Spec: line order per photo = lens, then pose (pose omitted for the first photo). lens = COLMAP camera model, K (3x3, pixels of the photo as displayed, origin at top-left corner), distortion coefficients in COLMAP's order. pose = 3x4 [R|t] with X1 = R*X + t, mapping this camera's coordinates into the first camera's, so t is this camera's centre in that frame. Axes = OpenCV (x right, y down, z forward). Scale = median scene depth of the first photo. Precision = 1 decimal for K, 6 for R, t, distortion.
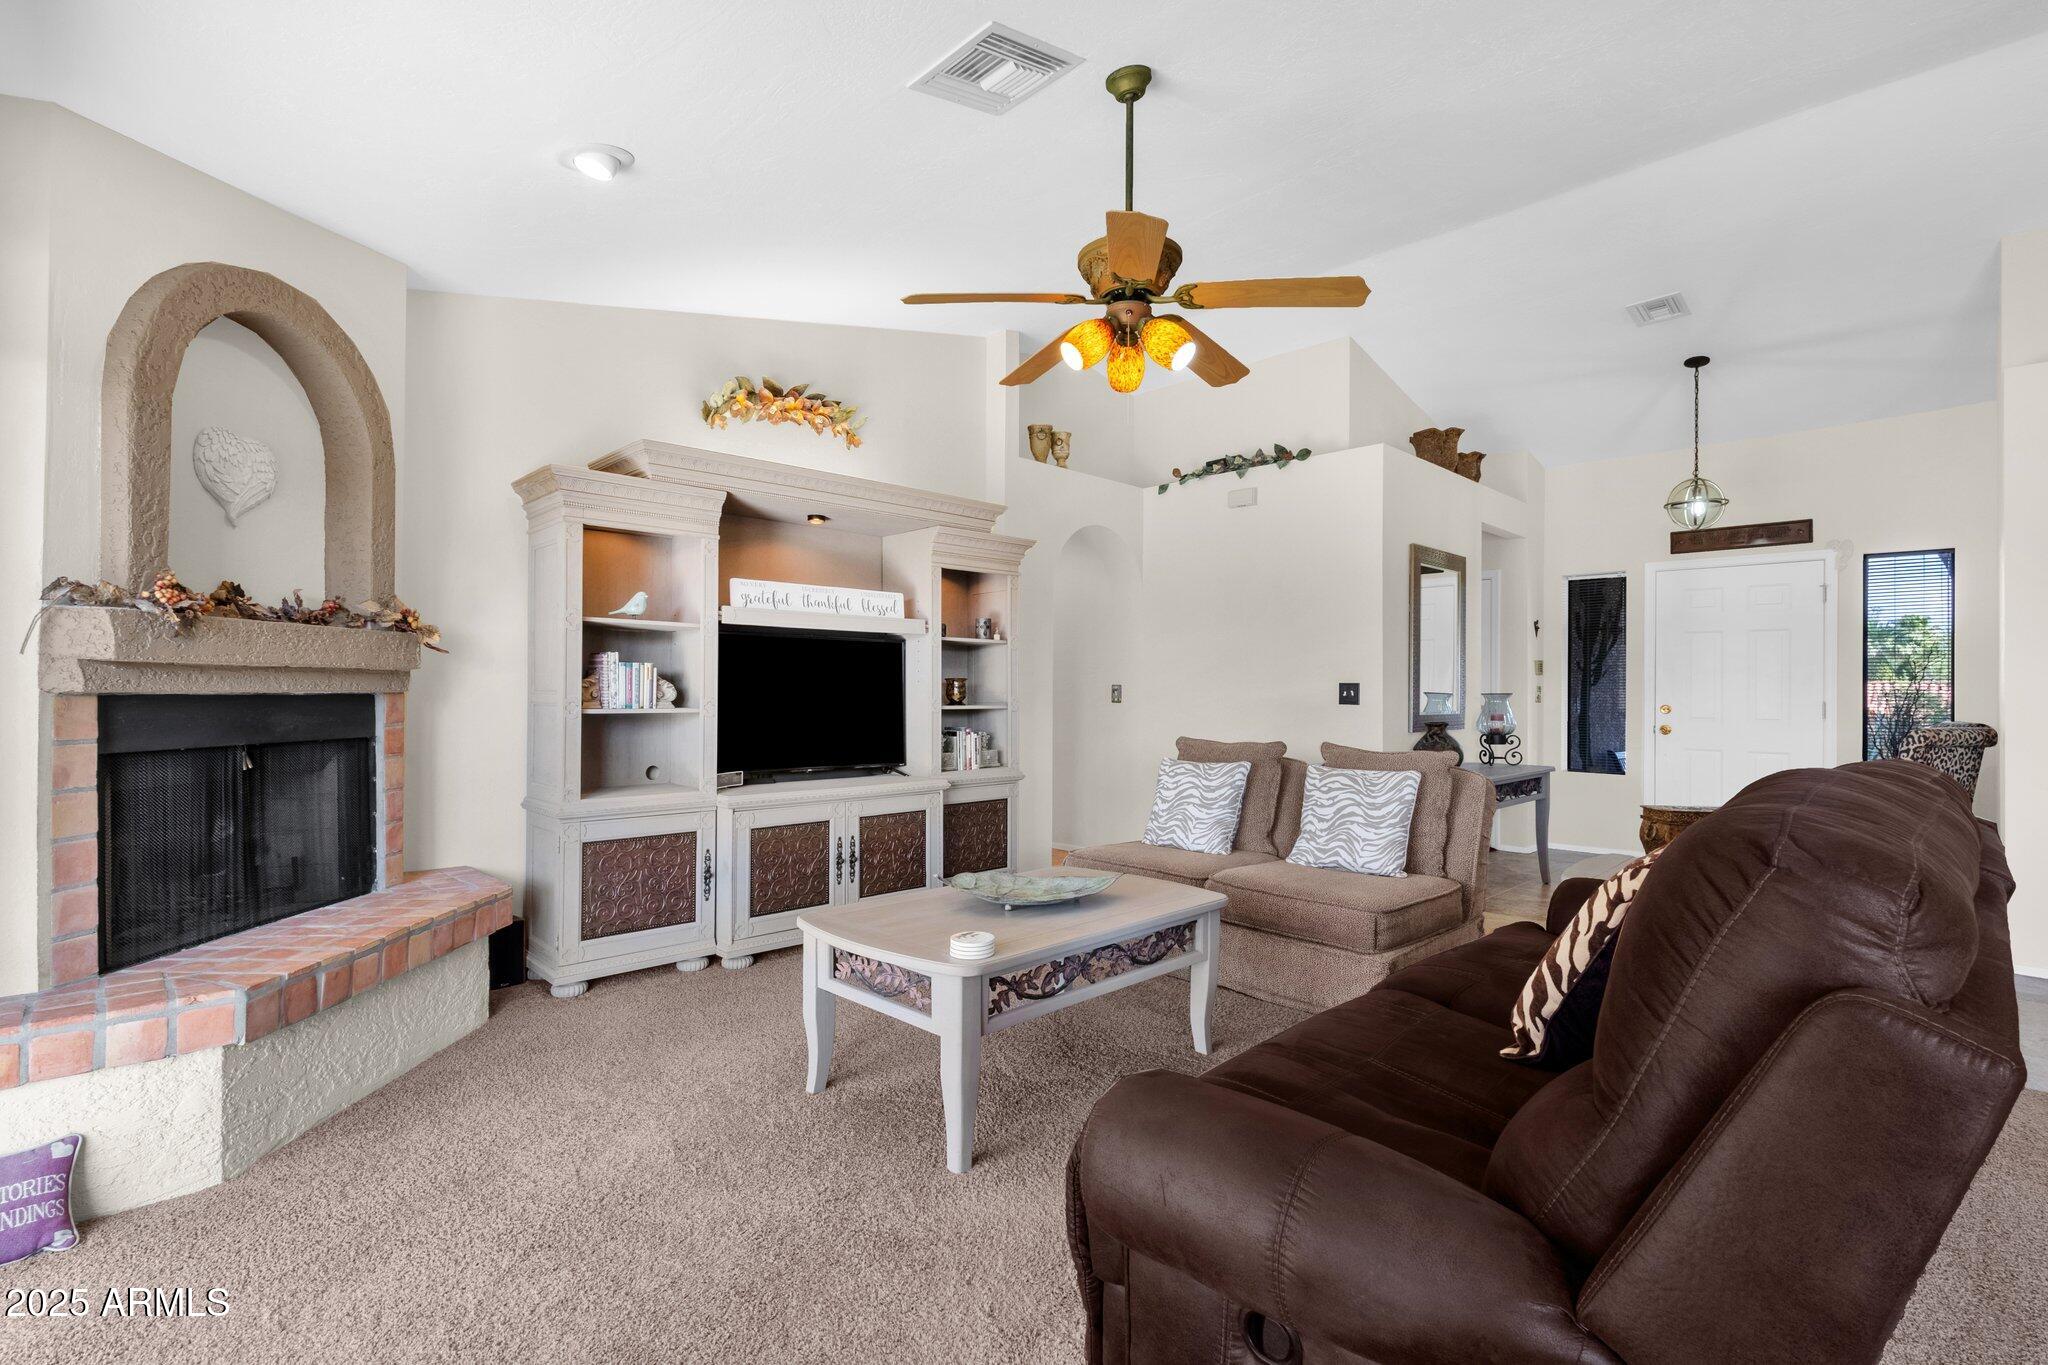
lens RADIAL K [[919.5, 0, 1024.0], [0, 919.5, 682.5], [0, 0, 1]] dist [-0.015928, -0.000080]
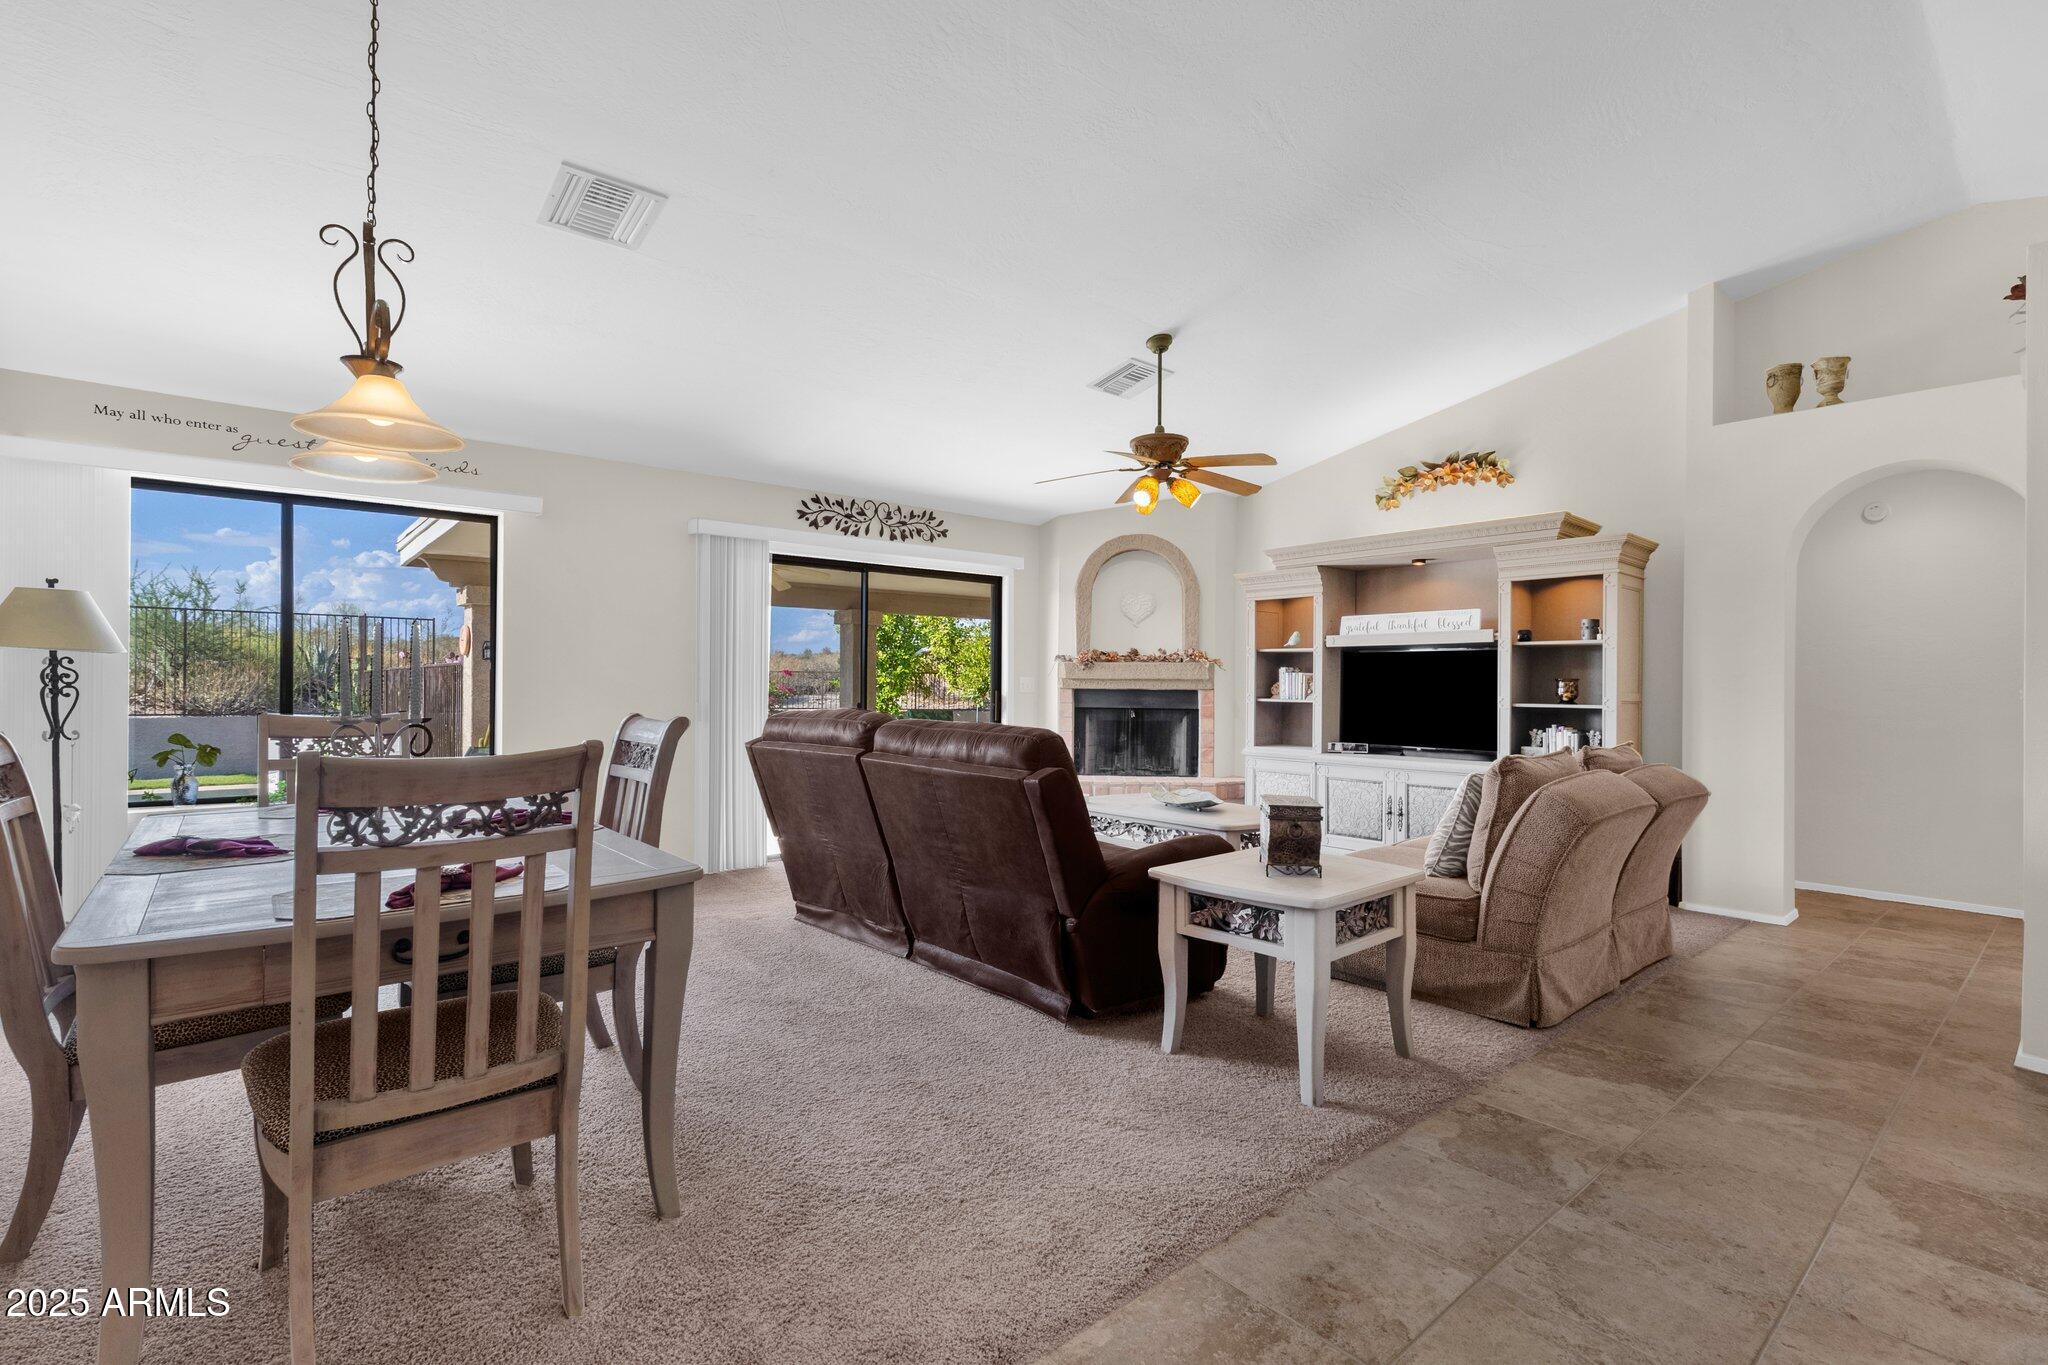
lens RADIAL K [[919.5, 0, 1024.0], [0, 919.5, 682.5], [0, 0, 1]] dist [-0.015928, -0.000080]
pose [[-0.033699, -0.010570, -0.999376, 1.309883], [0.000074, 0.999944, -0.010579, 0.014735], [0.999432, -0.000430, -0.033696, 0.539647]]
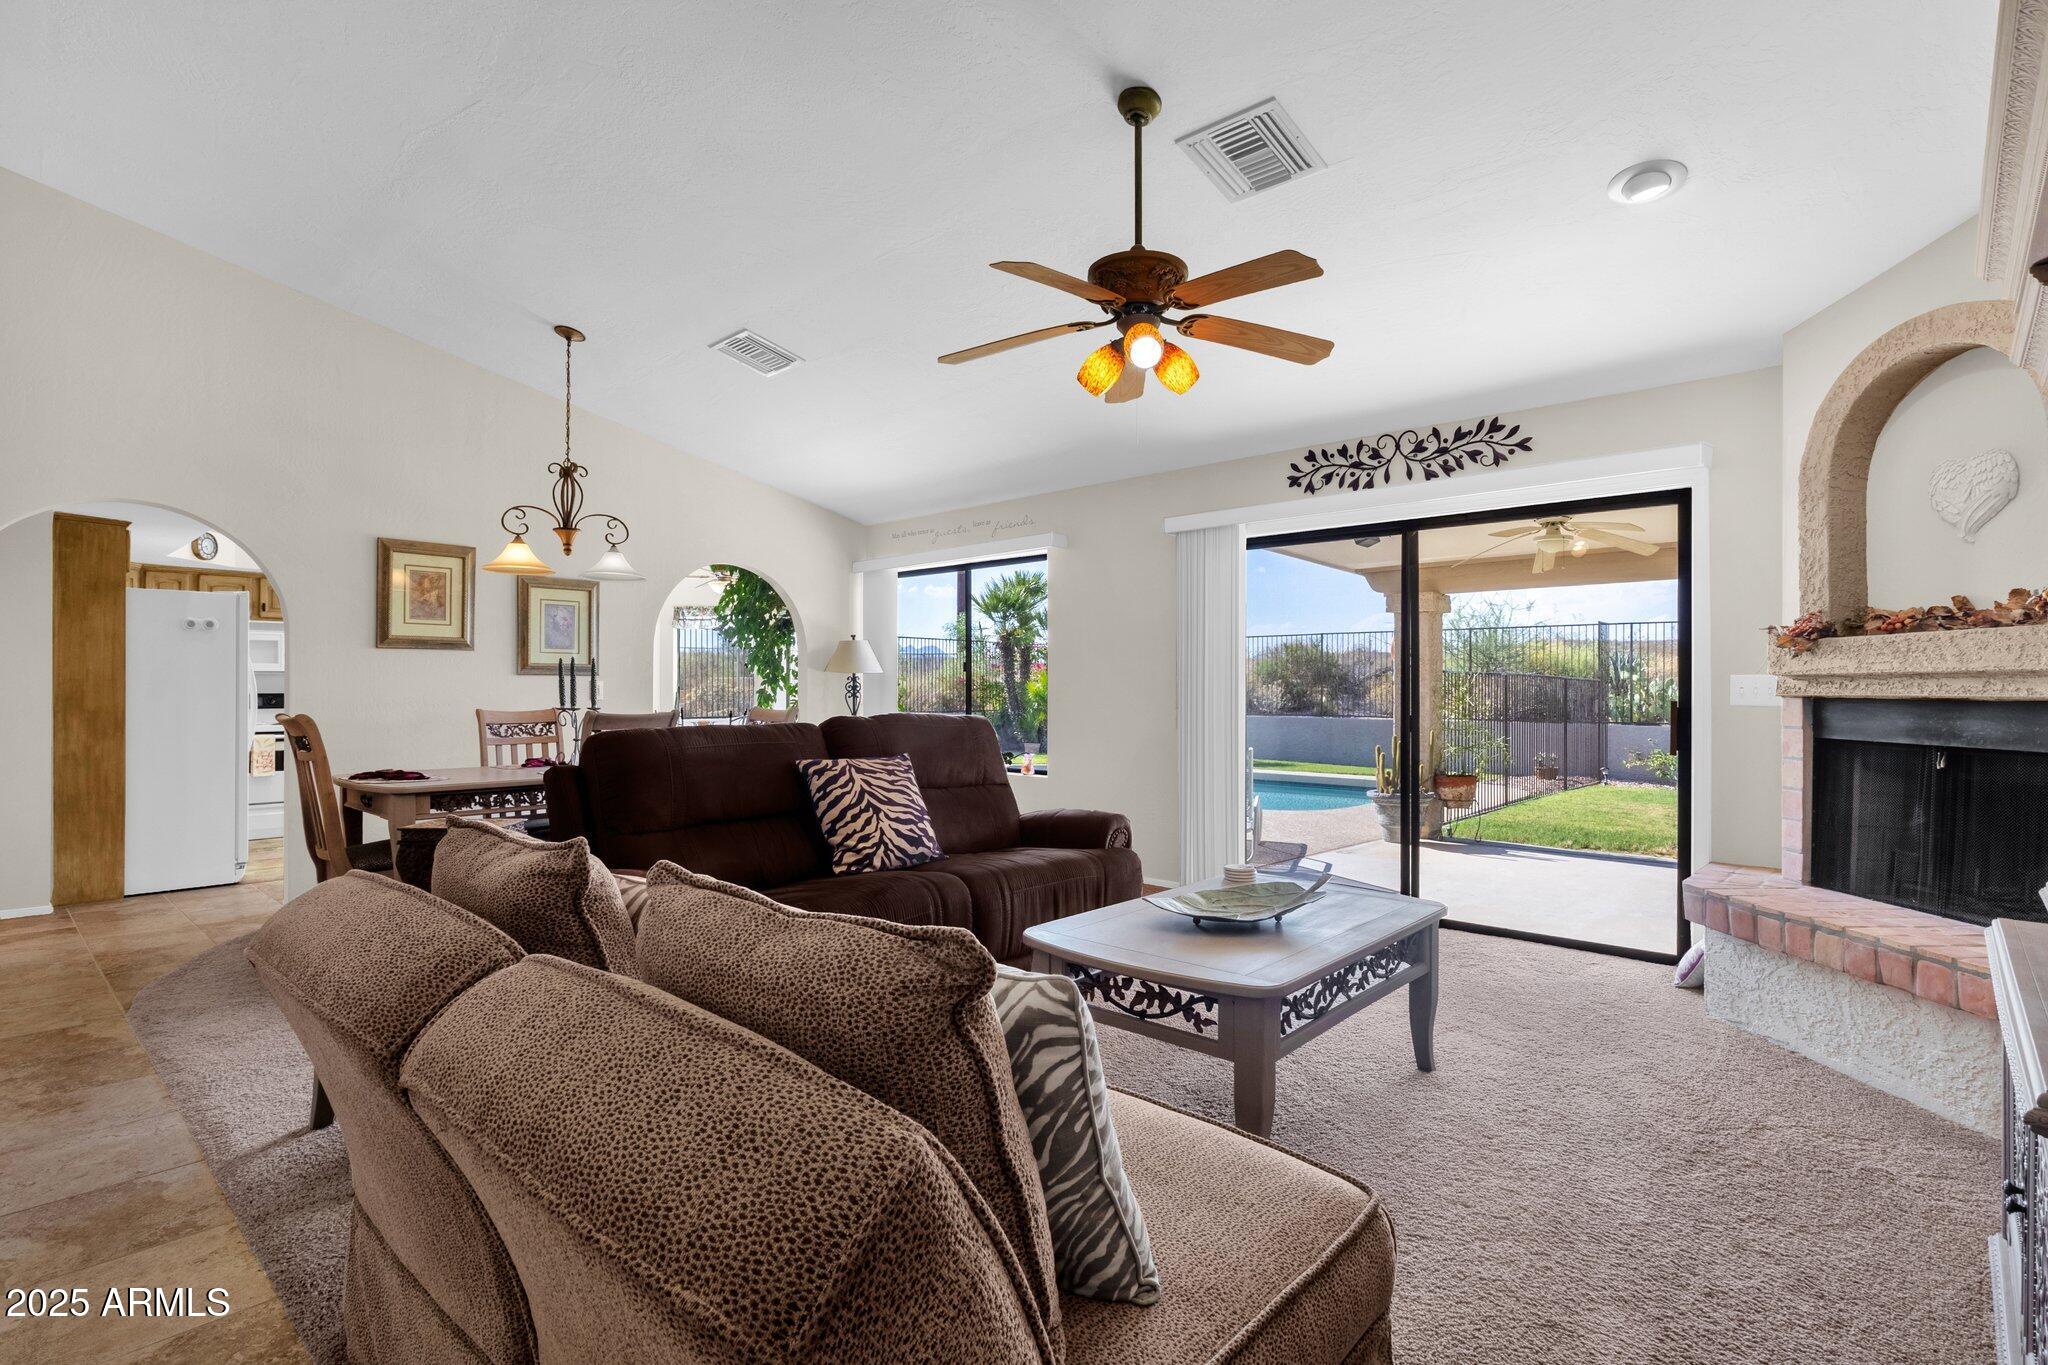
lens RADIAL K [[986.7, 0, 1024.0], [0, 986.7, 682.5], [0, 0, 1]] dist [-0.002197, -0.000987]
pose [[-0.994924, -0.008627, -0.100263, 0.244145], [-0.007125, 0.999857, -0.015332, 0.013509], [0.100381, -0.014540, -0.994843, 1.439733]]
